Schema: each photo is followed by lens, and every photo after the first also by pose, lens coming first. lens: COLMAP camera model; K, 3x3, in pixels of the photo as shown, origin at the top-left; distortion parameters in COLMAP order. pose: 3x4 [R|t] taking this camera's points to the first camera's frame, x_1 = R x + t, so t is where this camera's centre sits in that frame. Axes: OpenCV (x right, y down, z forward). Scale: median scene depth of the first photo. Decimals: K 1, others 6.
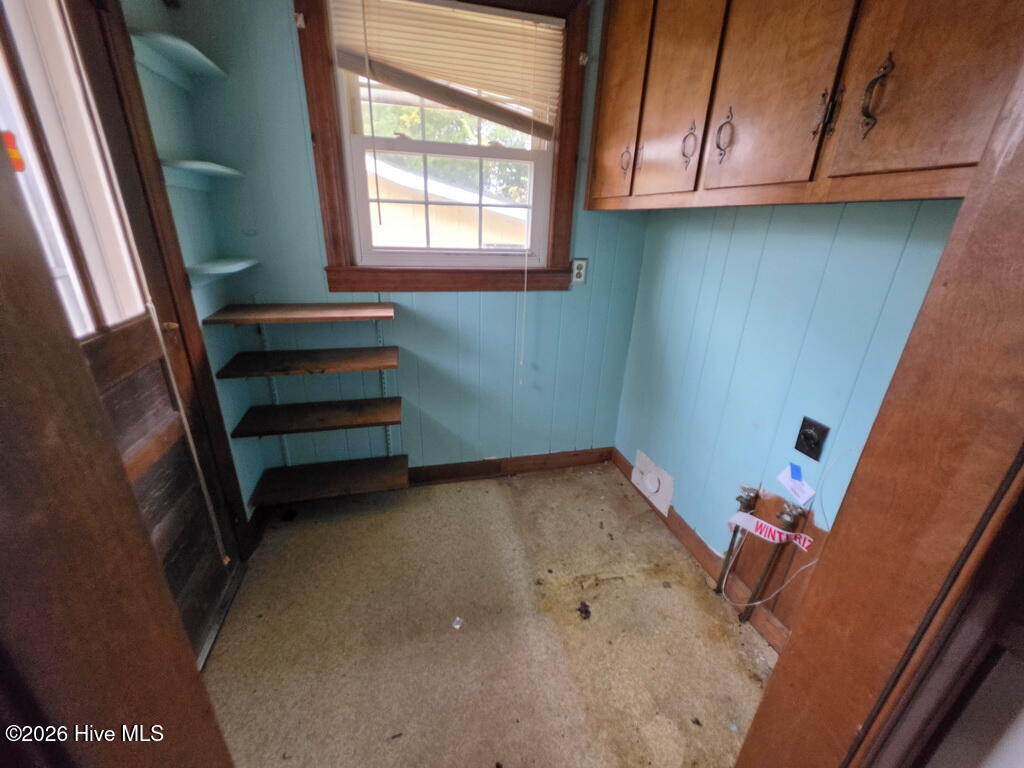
lens RADIAL K [[418.1, 0, 512.0], [0, 418.1, 384.0], [0, 0, 1]] dist [-0.002128, -0.000082]
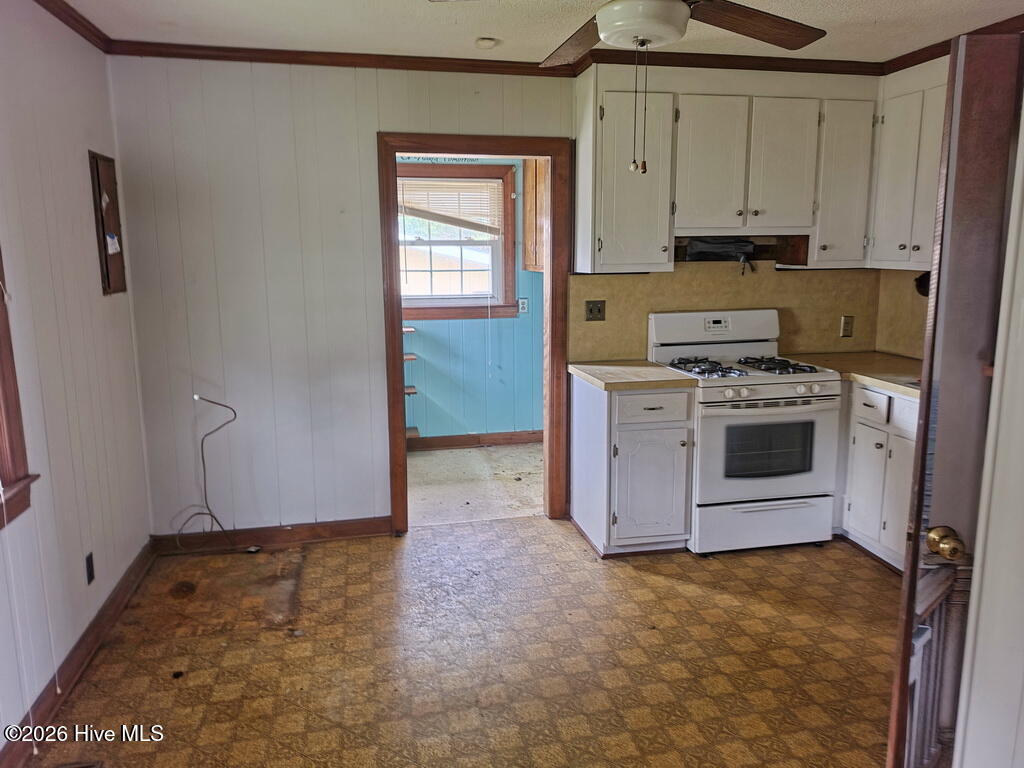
lens RADIAL K [[717.2, 0, 512.0], [0, 717.2, 384.0], [0, 0, 1]] dist [0.026611, -0.001948]
pose [[0.998435, -0.034209, -0.044233, 0.246930], [0.024056, 0.976867, -0.212492, 0.664959], [0.050479, 0.211096, 0.976161, -1.783287]]
